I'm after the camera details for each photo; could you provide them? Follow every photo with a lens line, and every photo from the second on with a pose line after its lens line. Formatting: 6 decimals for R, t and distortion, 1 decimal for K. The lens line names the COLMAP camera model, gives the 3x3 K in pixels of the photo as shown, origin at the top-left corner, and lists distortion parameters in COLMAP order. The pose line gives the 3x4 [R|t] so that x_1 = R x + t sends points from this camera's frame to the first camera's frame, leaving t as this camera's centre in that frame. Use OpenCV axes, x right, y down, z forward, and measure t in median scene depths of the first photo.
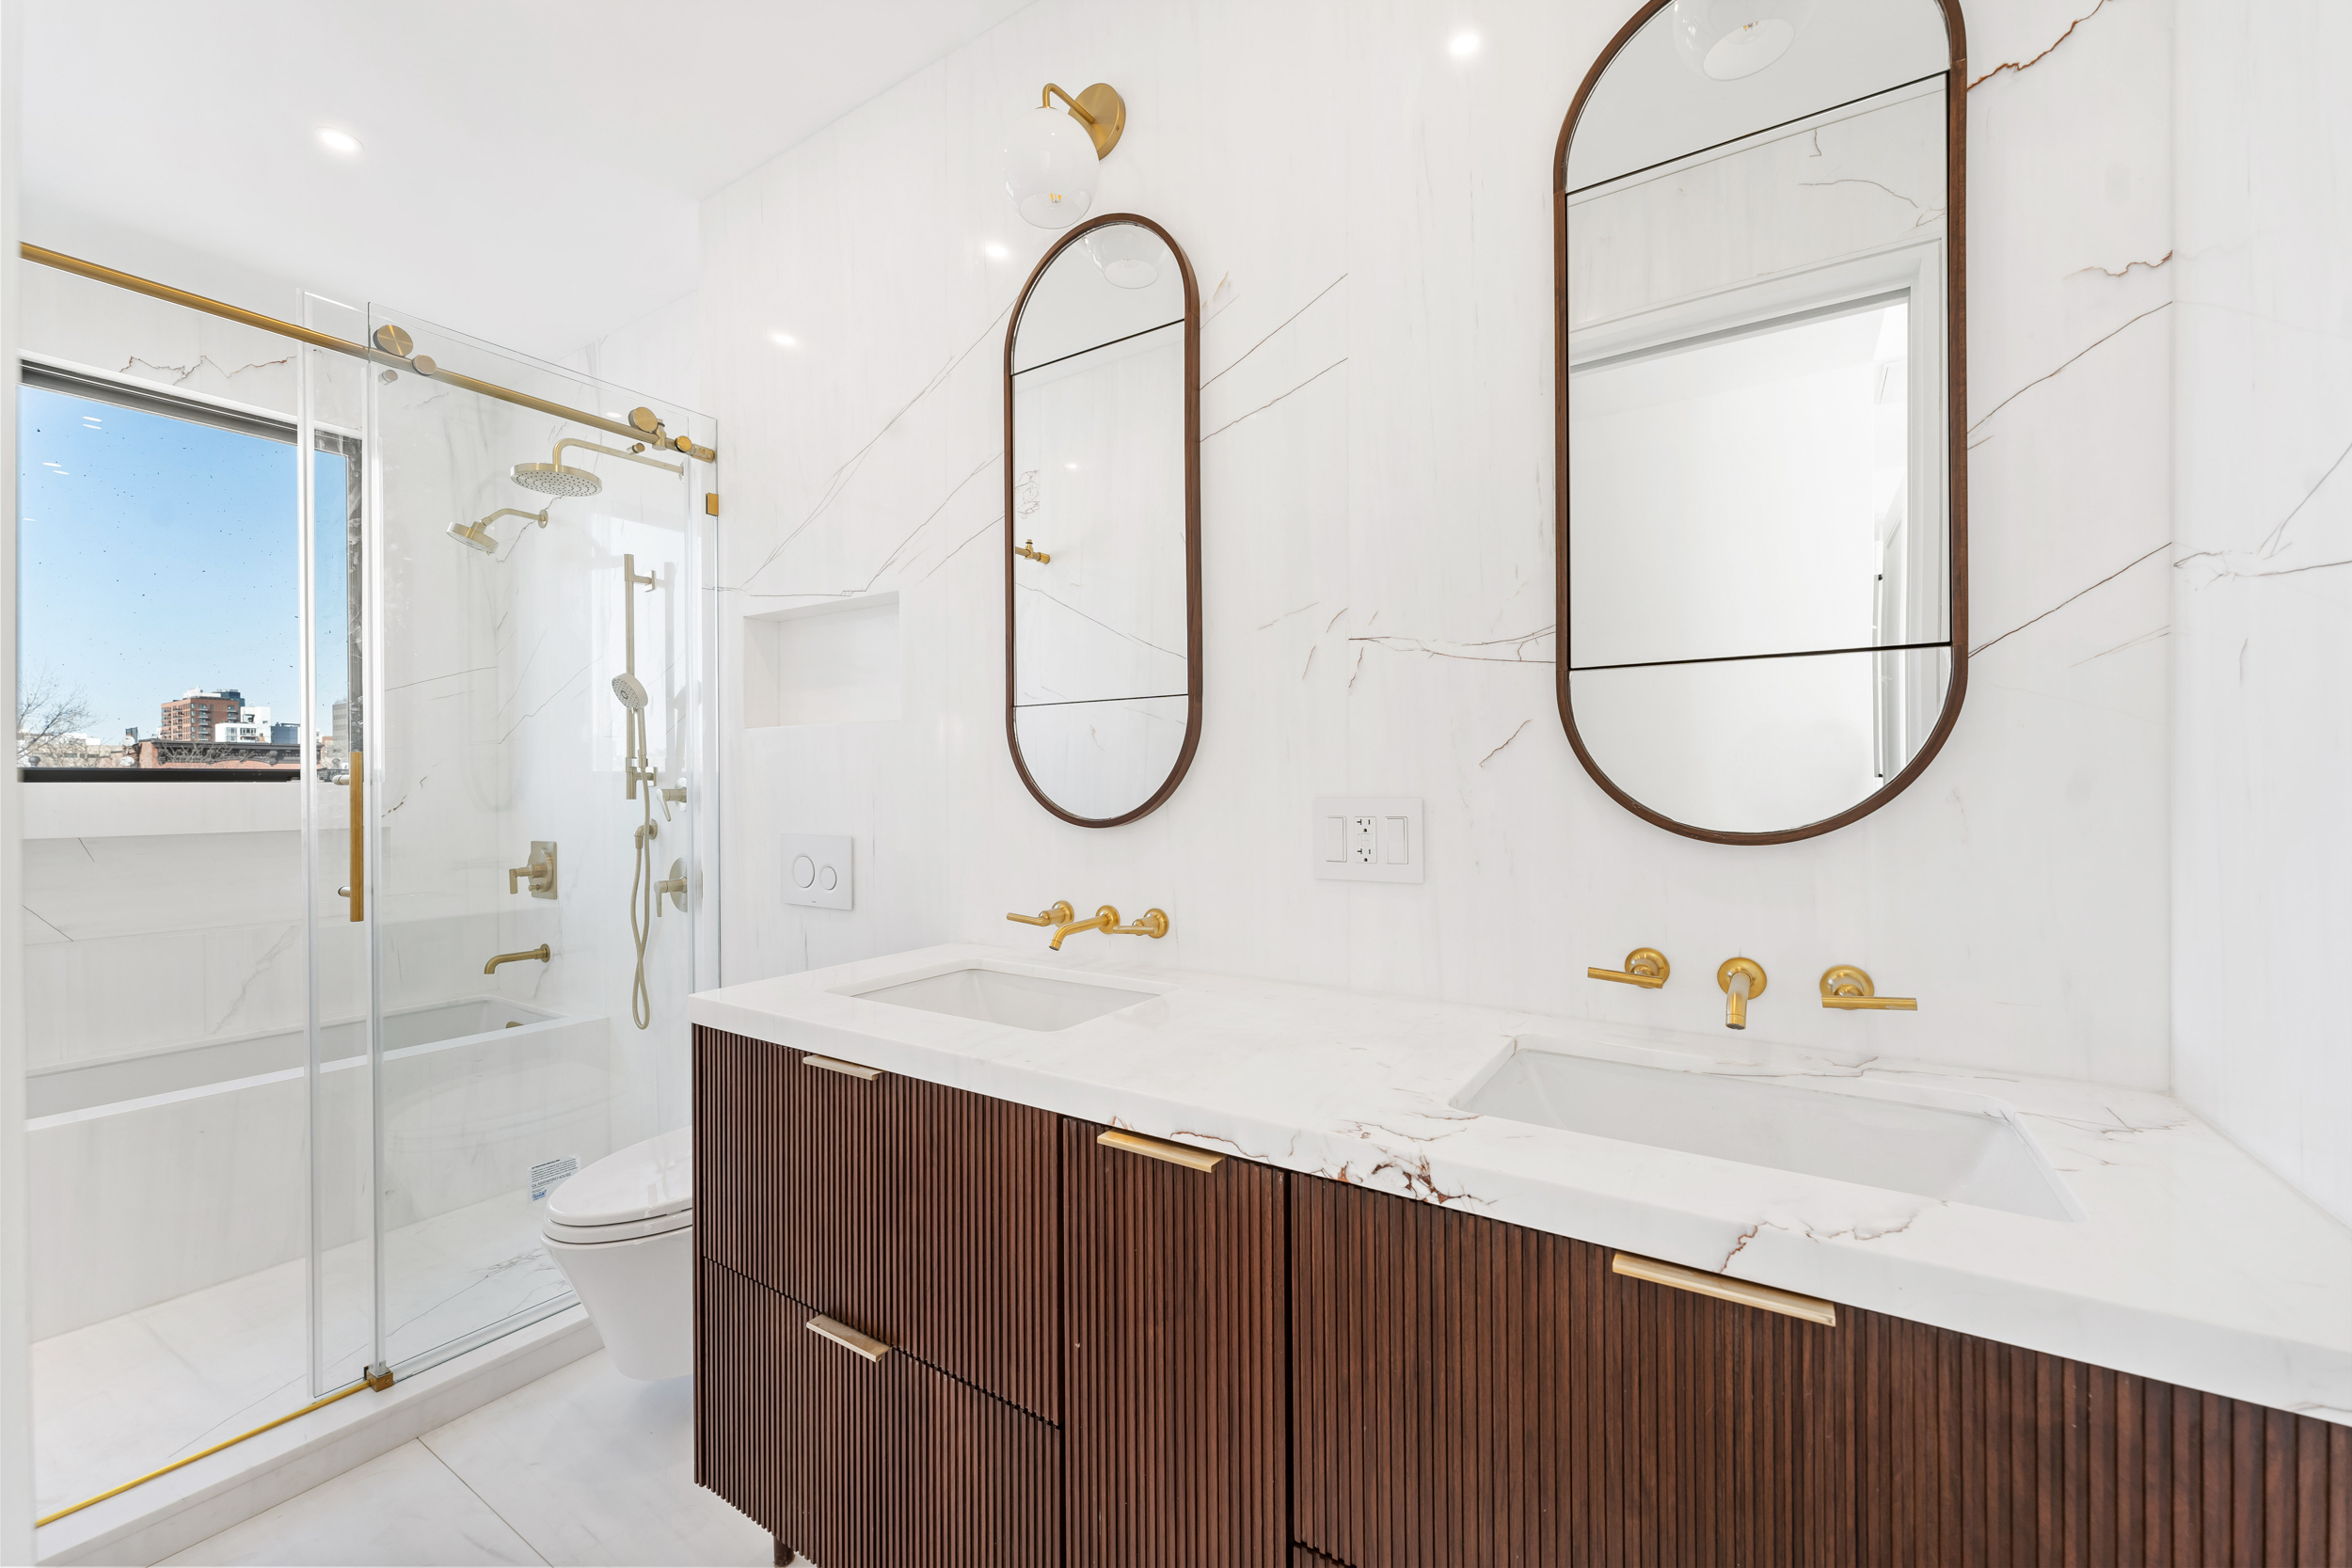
lens RADIAL K [[942.2, 0, 1172.5], [0, 942.2, 773.9], [0, 0, 1]] dist [0.001589, -0.000608]
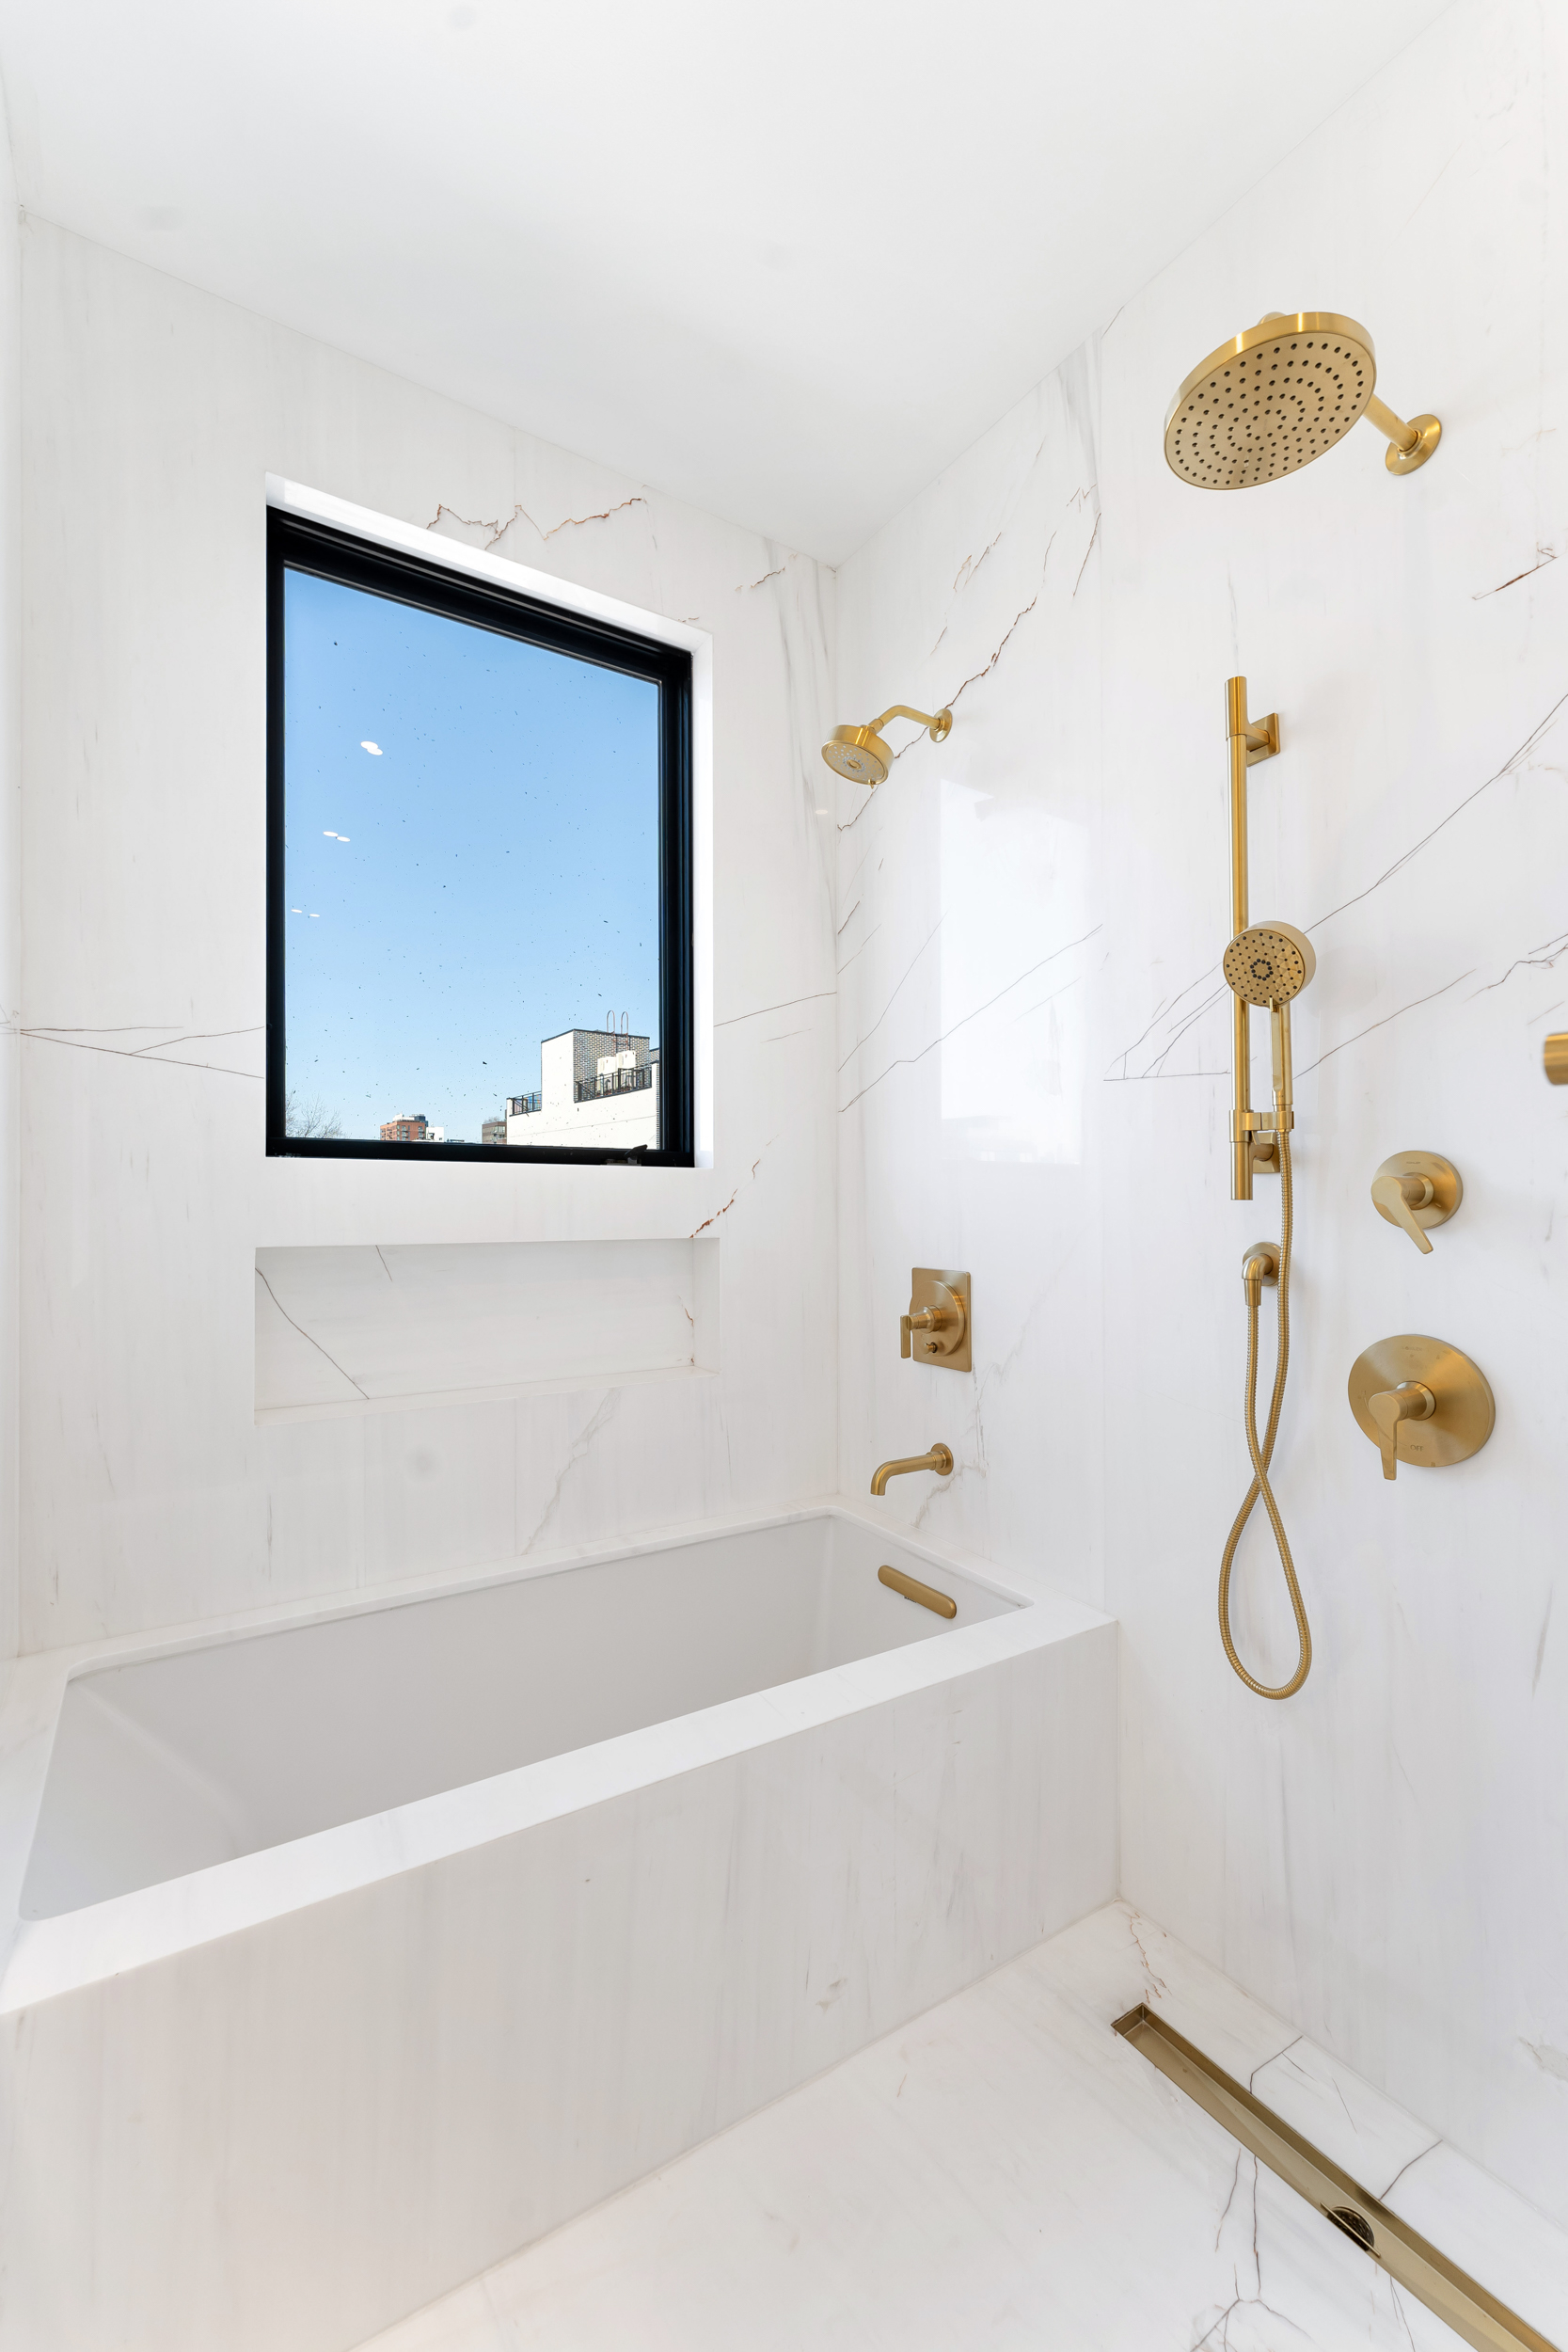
lens RADIAL K [[942.2, 0, 782.1], [0, 942.2, 1185.8], [0, 0, 1]] dist [0.001589, -0.000608]
pose [[0.914676, 0.010660, -0.404047, -0.526592], [-0.010318, 0.999942, 0.003024, 0.018891], [0.404056, 0.001403, 0.914733, 0.425641]]
